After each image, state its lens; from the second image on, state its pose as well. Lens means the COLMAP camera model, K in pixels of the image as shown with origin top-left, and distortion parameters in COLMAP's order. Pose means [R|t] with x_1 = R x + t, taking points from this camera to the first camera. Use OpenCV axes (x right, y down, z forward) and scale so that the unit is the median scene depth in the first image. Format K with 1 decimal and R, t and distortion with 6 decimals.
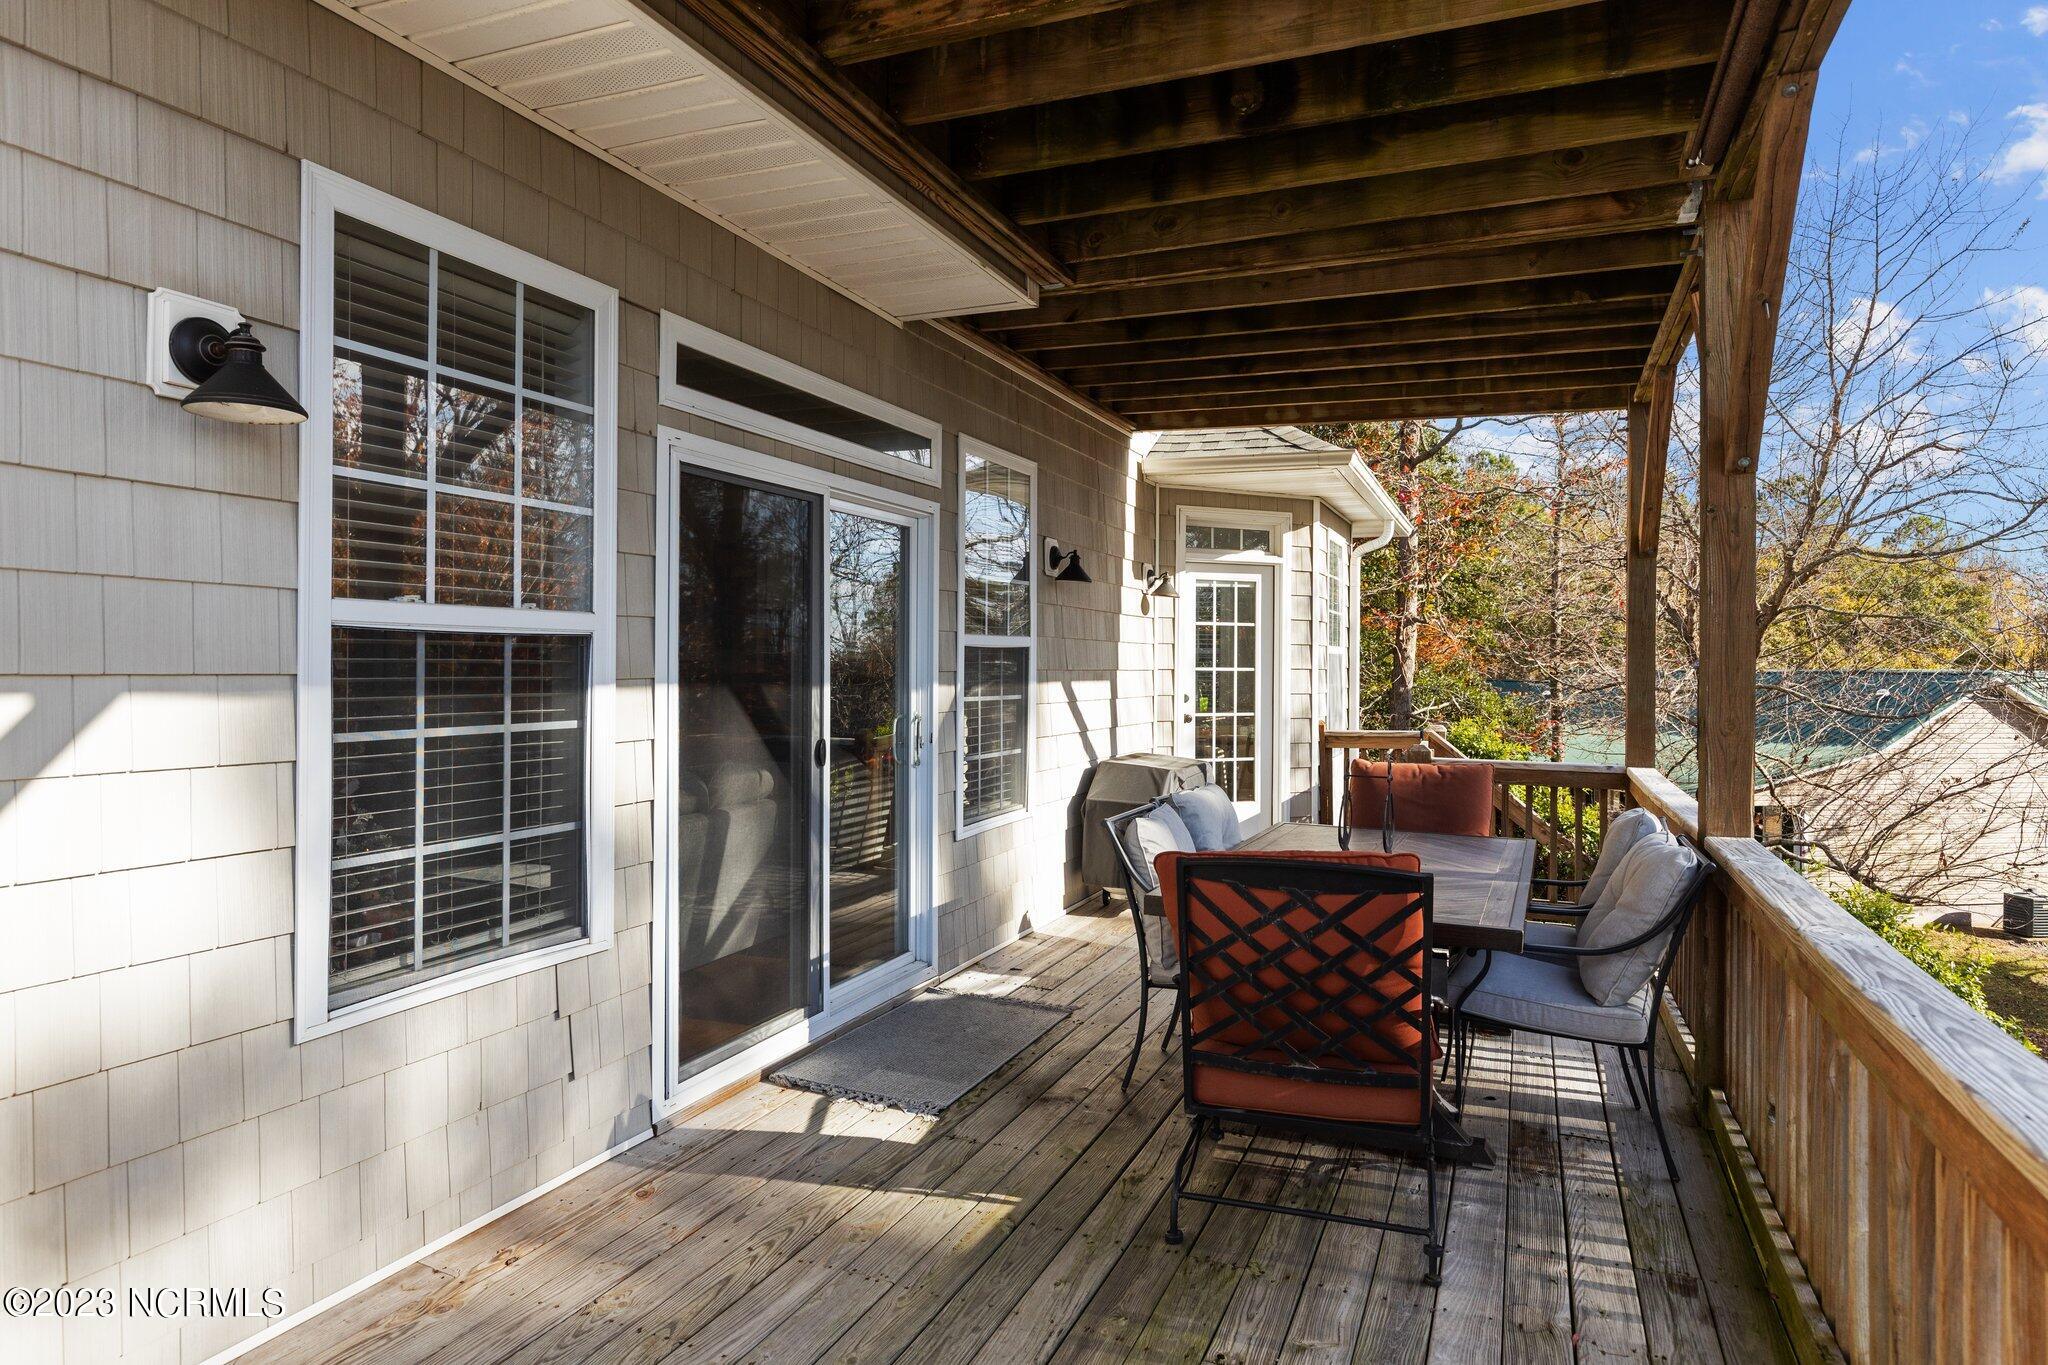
lens RADIAL K [[1172.2, 0, 1026.7], [0, 1172.2, 677.9], [0, 0, 1]] dist [-0.002629, -0.000317]
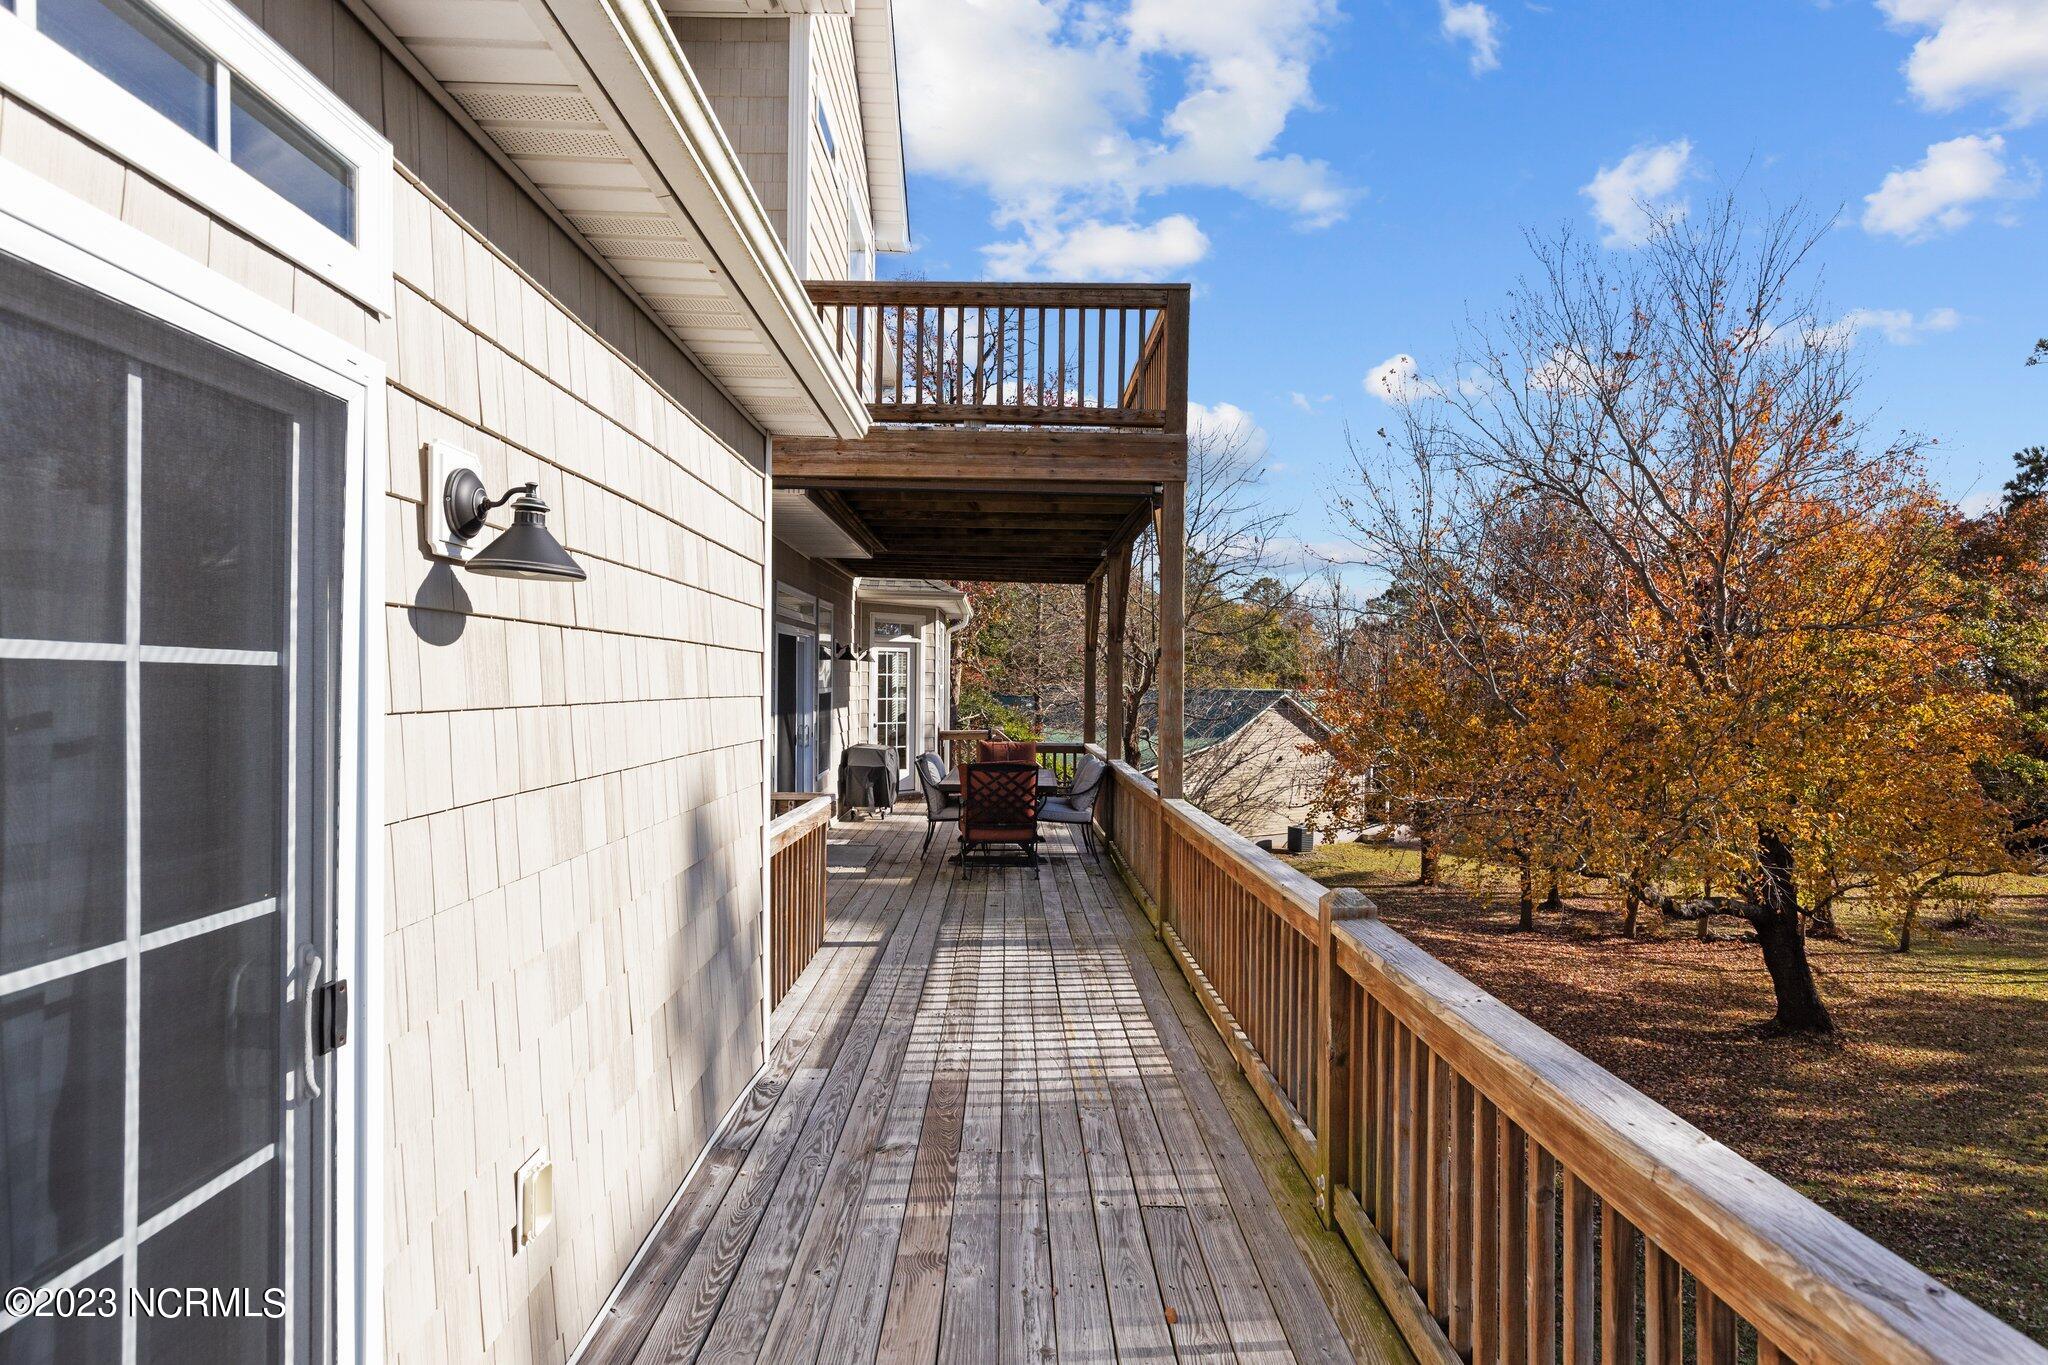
lens RADIAL K [[1177.1, 0, 1026.6], [0, 1177.1, 687.1], [0, 0, 1]] dist [0.000537, -0.000712]
pose [[0.909889, -0.000113, 0.414851, -0.455029], [0.000232, 1.000000, -0.000235, -0.027970], [-0.414851, 0.000310, 0.909889, -0.874018]]
